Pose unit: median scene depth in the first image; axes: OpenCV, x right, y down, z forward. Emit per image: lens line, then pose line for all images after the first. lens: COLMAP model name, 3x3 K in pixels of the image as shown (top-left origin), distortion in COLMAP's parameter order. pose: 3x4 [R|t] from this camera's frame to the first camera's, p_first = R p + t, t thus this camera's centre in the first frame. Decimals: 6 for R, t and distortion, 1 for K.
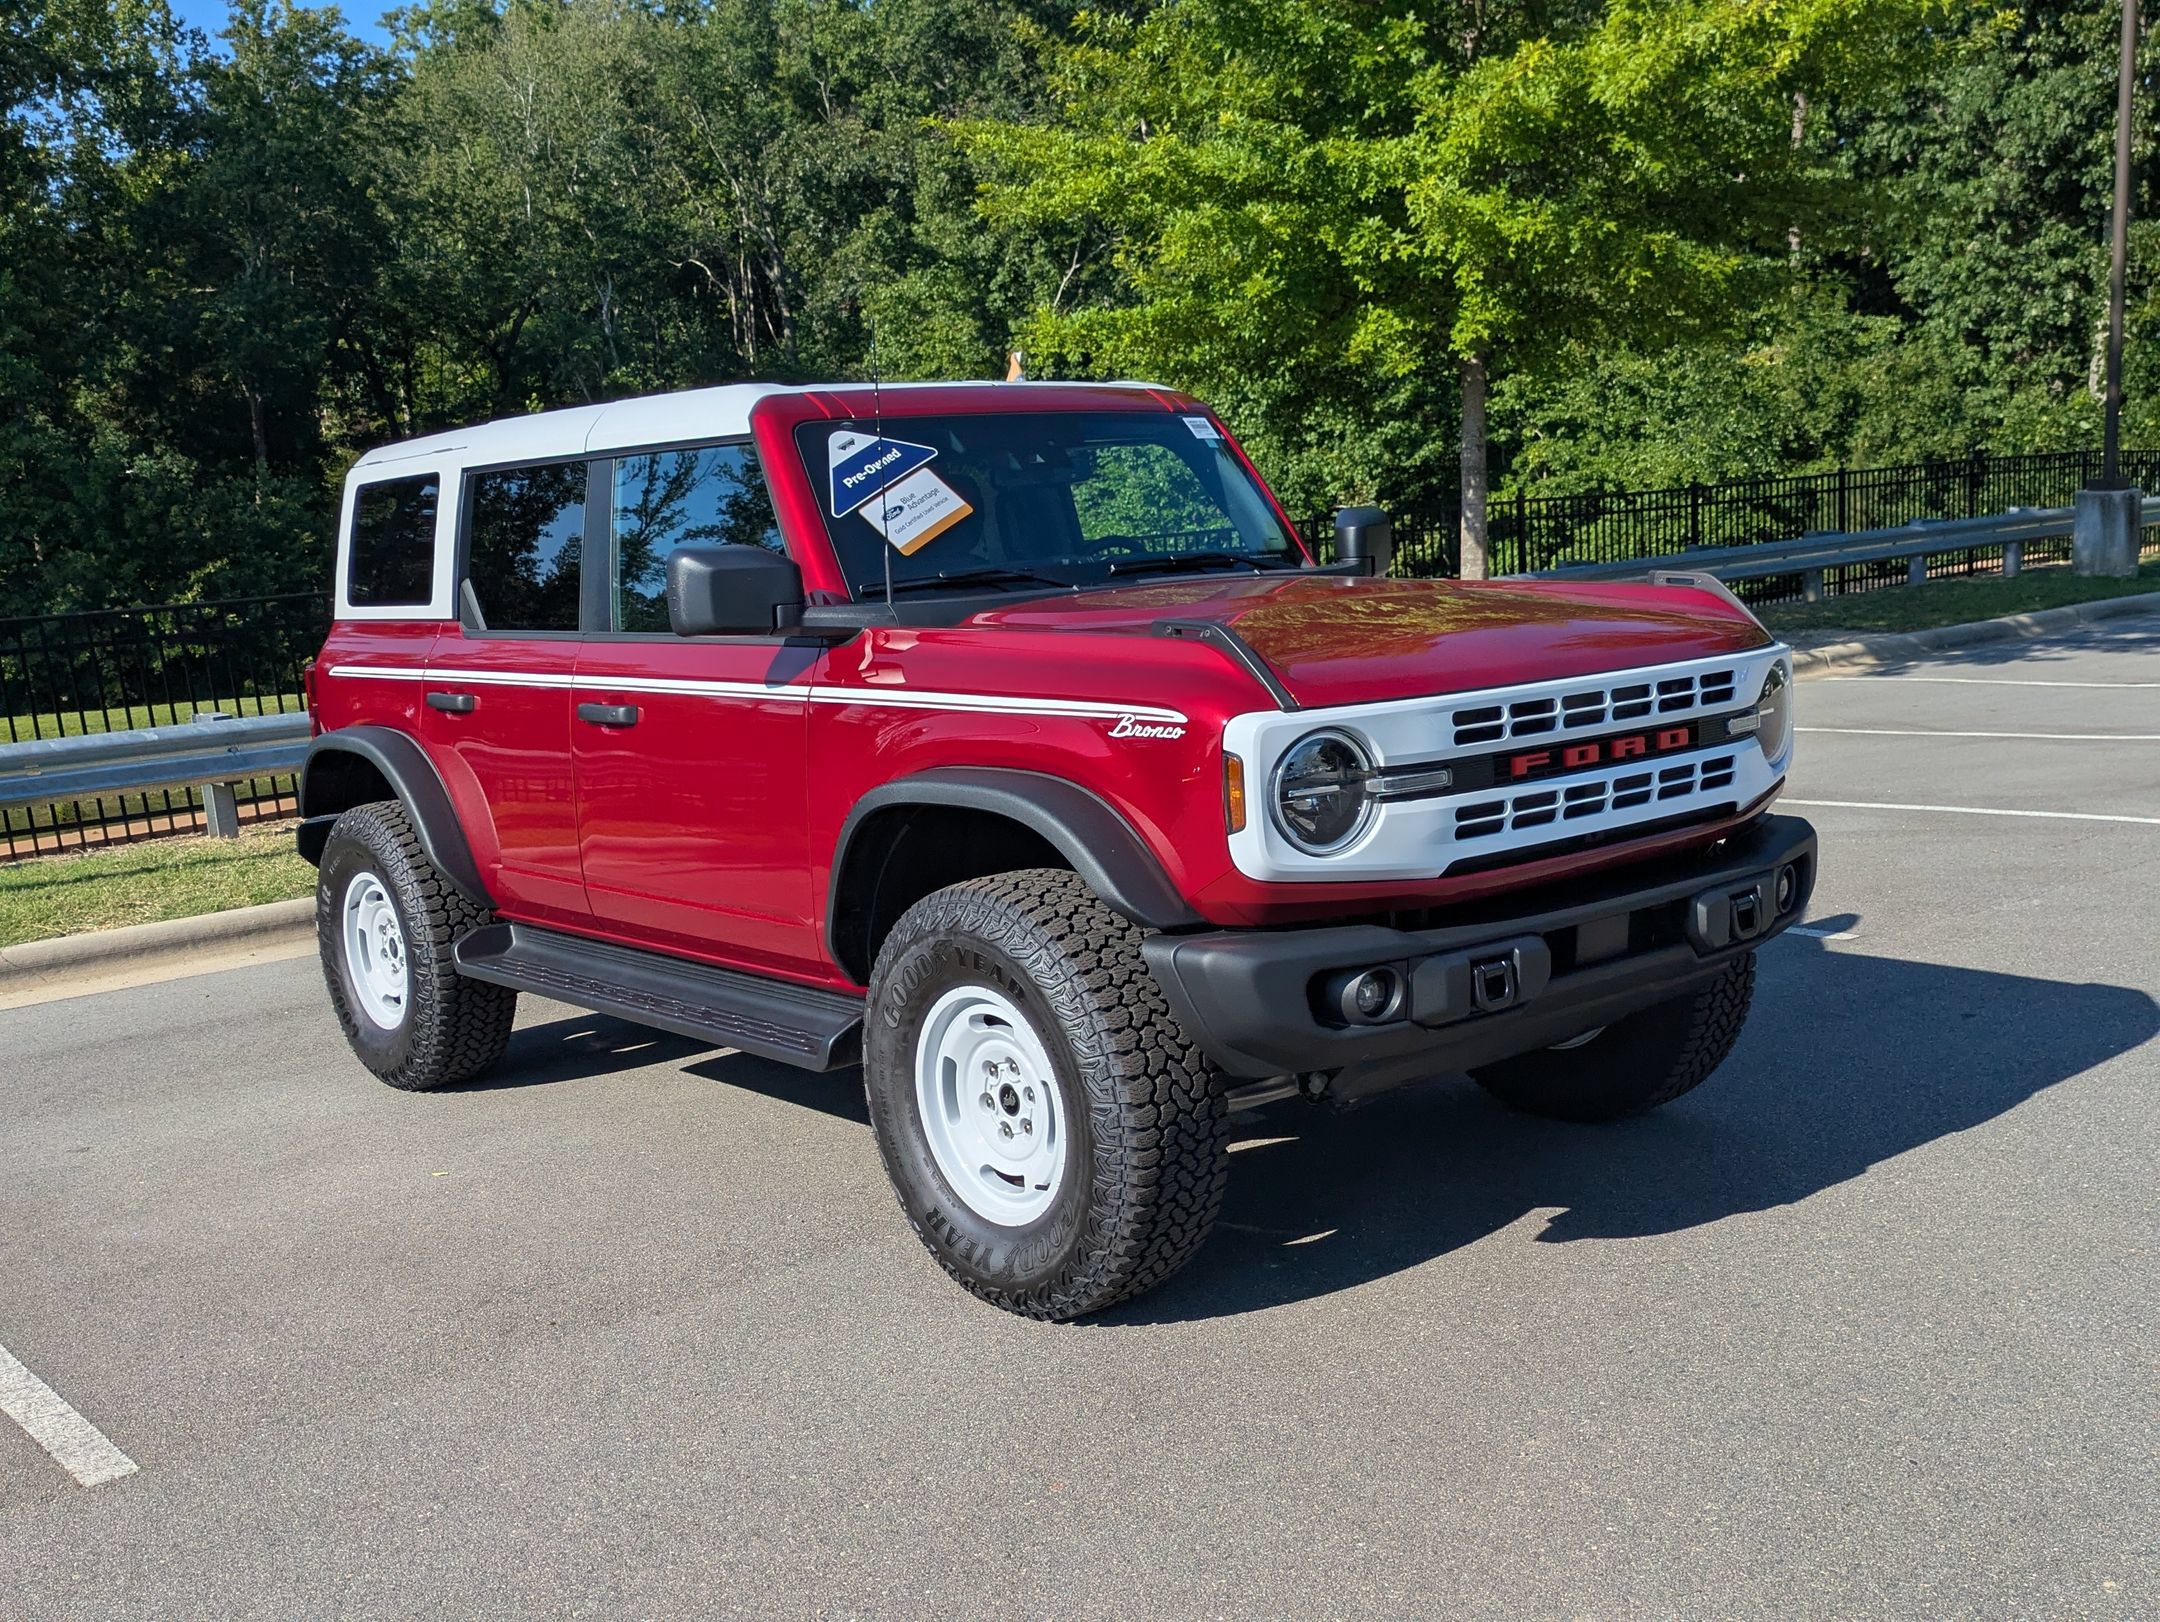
lens RADIAL K [[2221.4, 0, 1080.6], [0, 2221.4, 869.9], [0, 0, 1]] dist [0.036107, -0.016659]
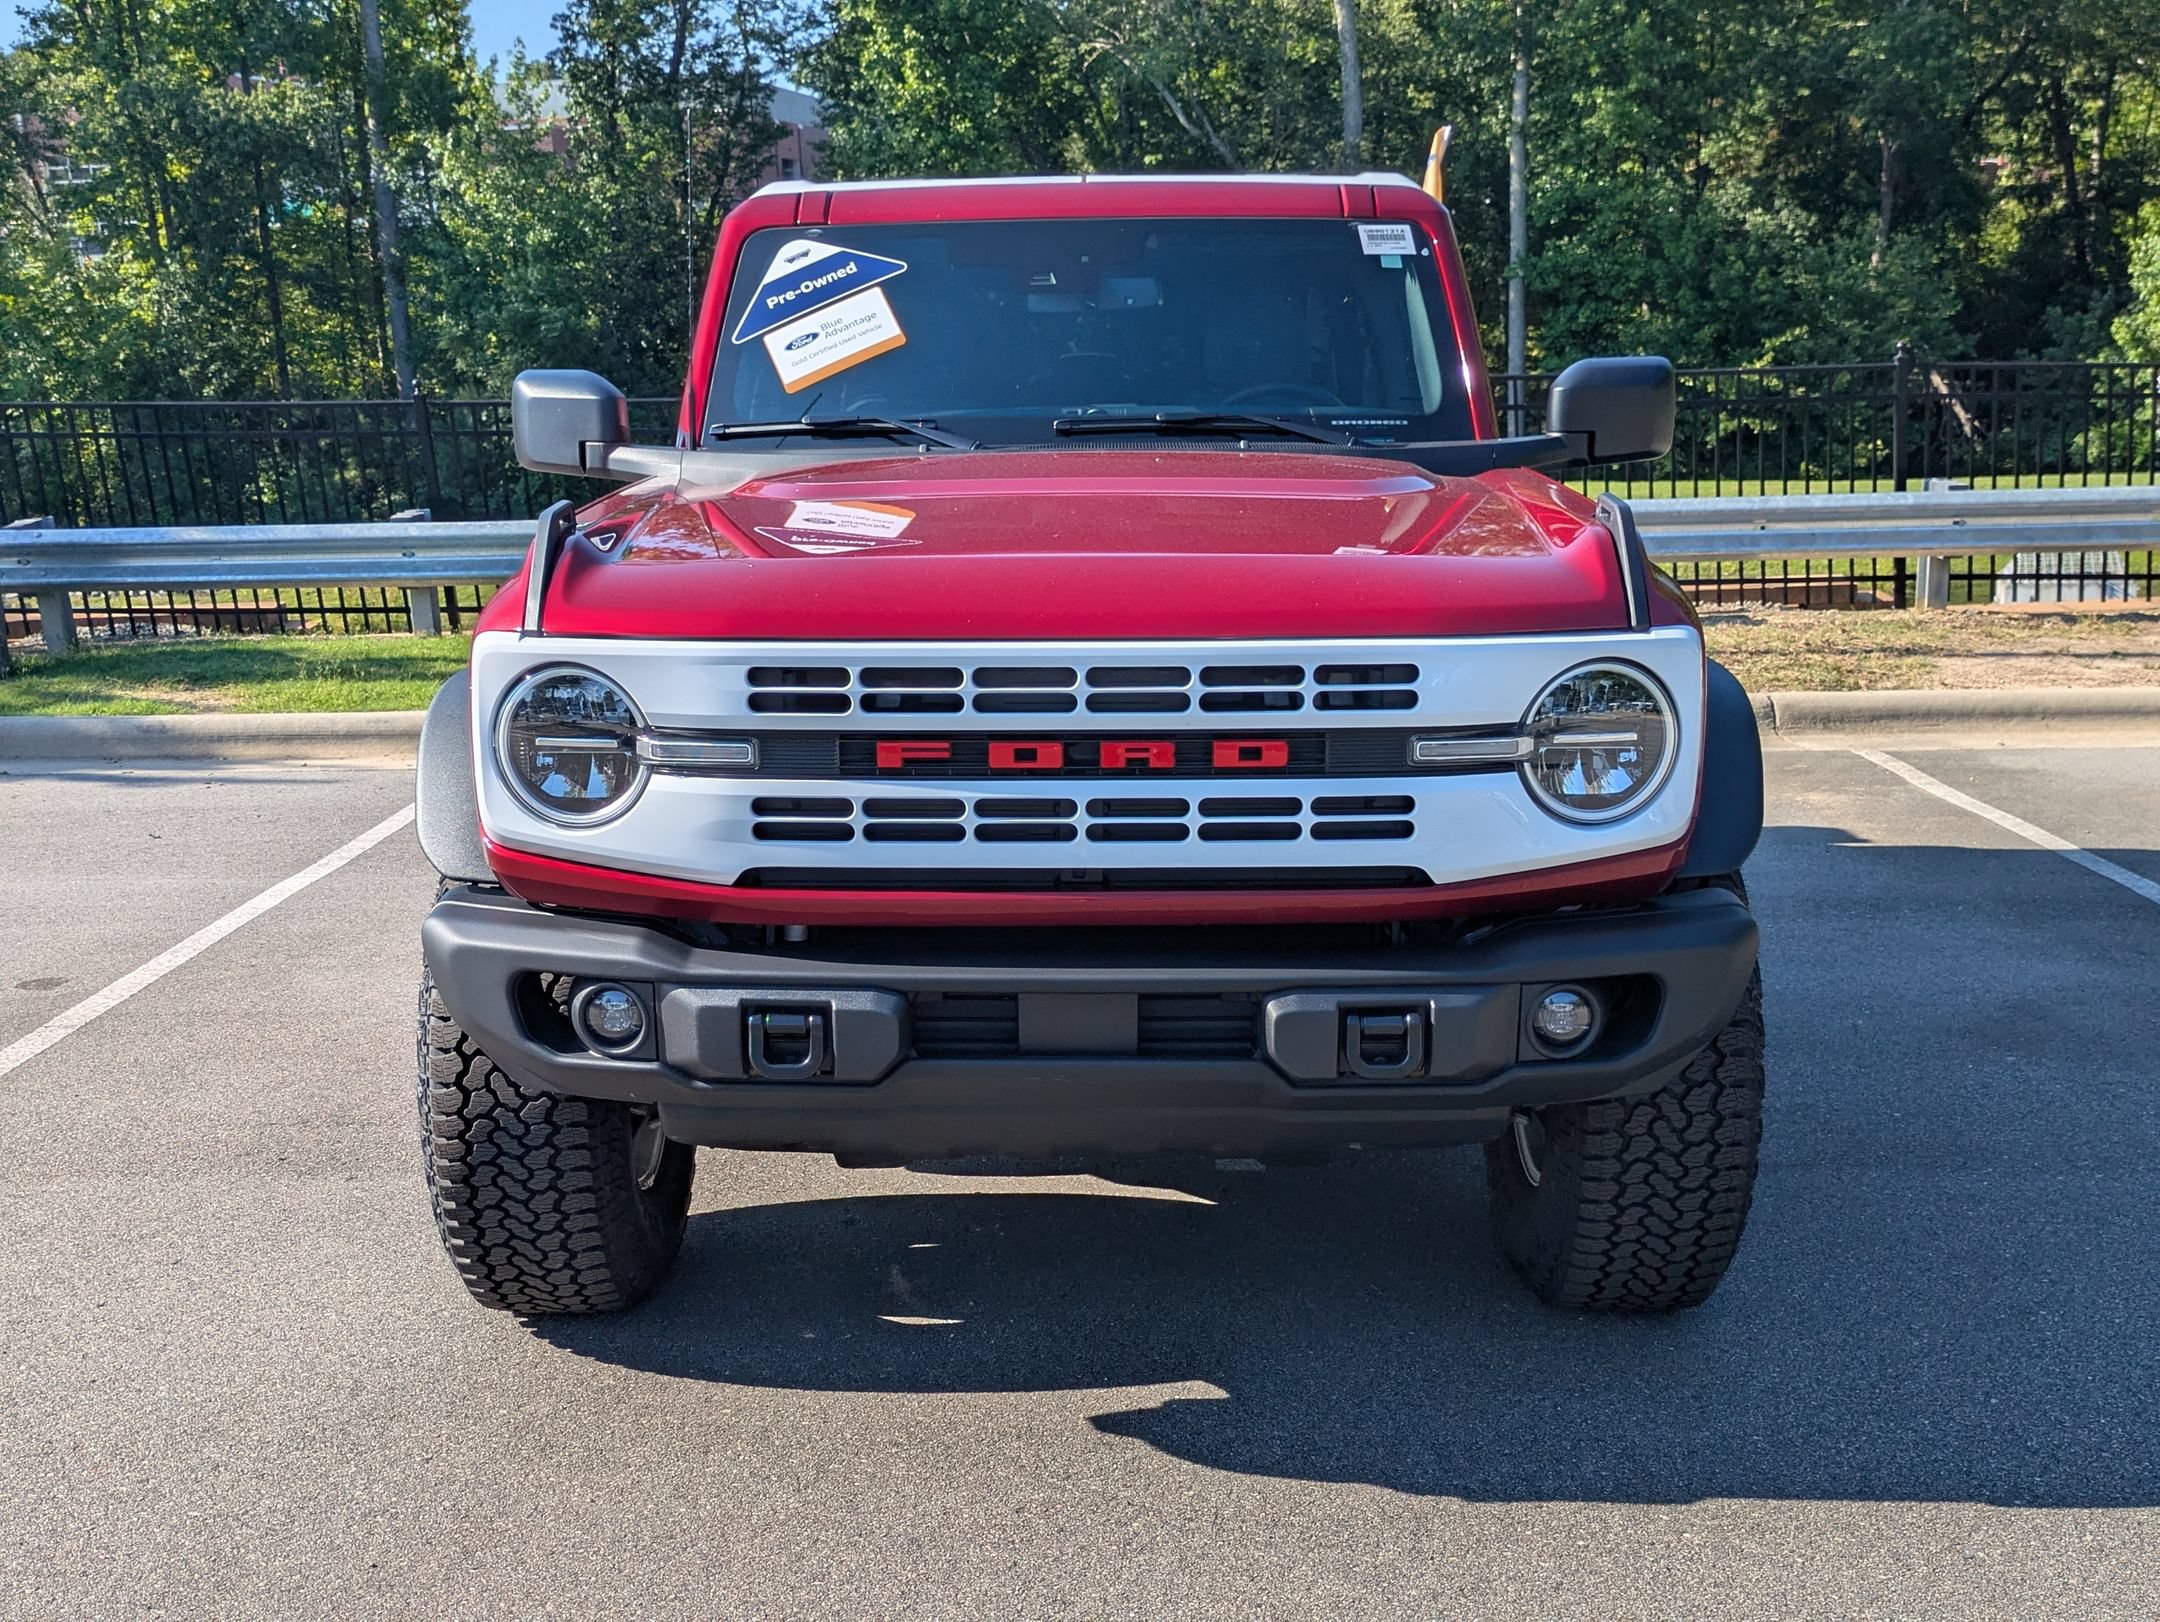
lens RADIAL K [[2423.8, 0, 1072.8], [0, 2423.8, 844.6], [0, 0, 1]] dist [0.070694, -0.073493]
pose [[0.741170, 0.184160, -0.645563, 0.617352], [-0.136881, 0.982892, 0.123237, -0.101052], [0.657214, -0.002974, 0.753698, 0.376212]]
